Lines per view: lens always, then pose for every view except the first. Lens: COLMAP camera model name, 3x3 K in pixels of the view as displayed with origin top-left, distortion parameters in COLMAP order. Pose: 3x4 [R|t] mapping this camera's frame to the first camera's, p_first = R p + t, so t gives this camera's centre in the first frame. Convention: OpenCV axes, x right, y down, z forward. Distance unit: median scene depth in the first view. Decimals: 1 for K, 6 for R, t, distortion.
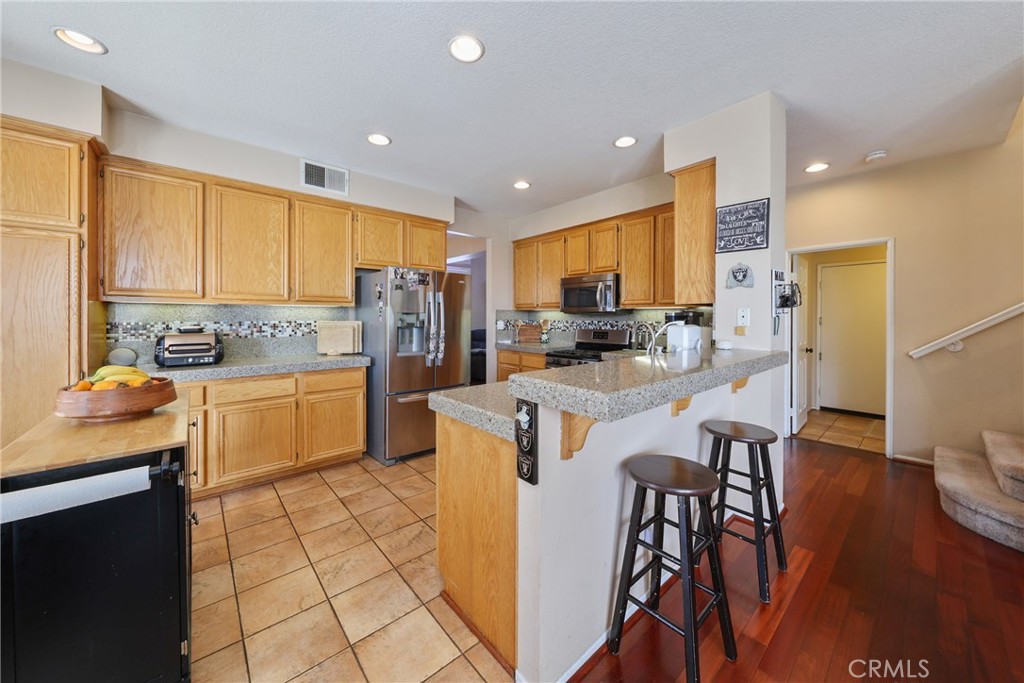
lens RADIAL K [[362.8, 0, 513.0], [0, 362.8, 320.5], [0, 0, 1]] dist [-0.001270, -0.001100]
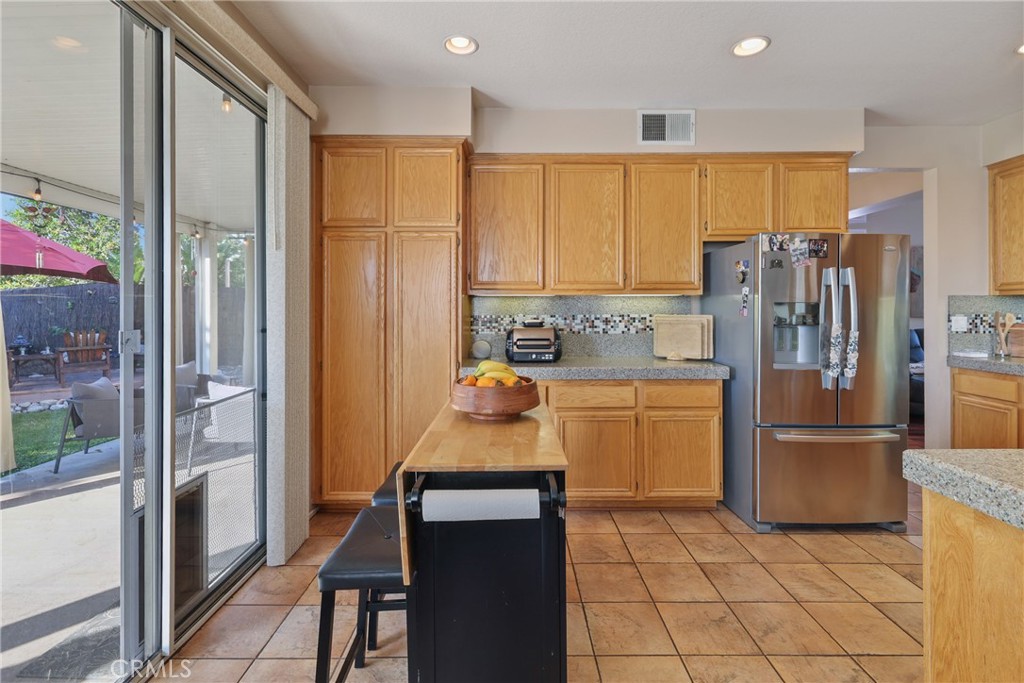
lens RADIAL K [[468.8, 0, 516.7], [0, 468.8, 311.4], [0, 0, 1]] dist [-0.001495, -0.000251]
pose [[0.755749, -0.000483, -0.654862, -0.123301], [-0.002674, 0.999989, -0.003824, -0.001296], [0.654856, 0.004641, 0.755739, 0.055497]]
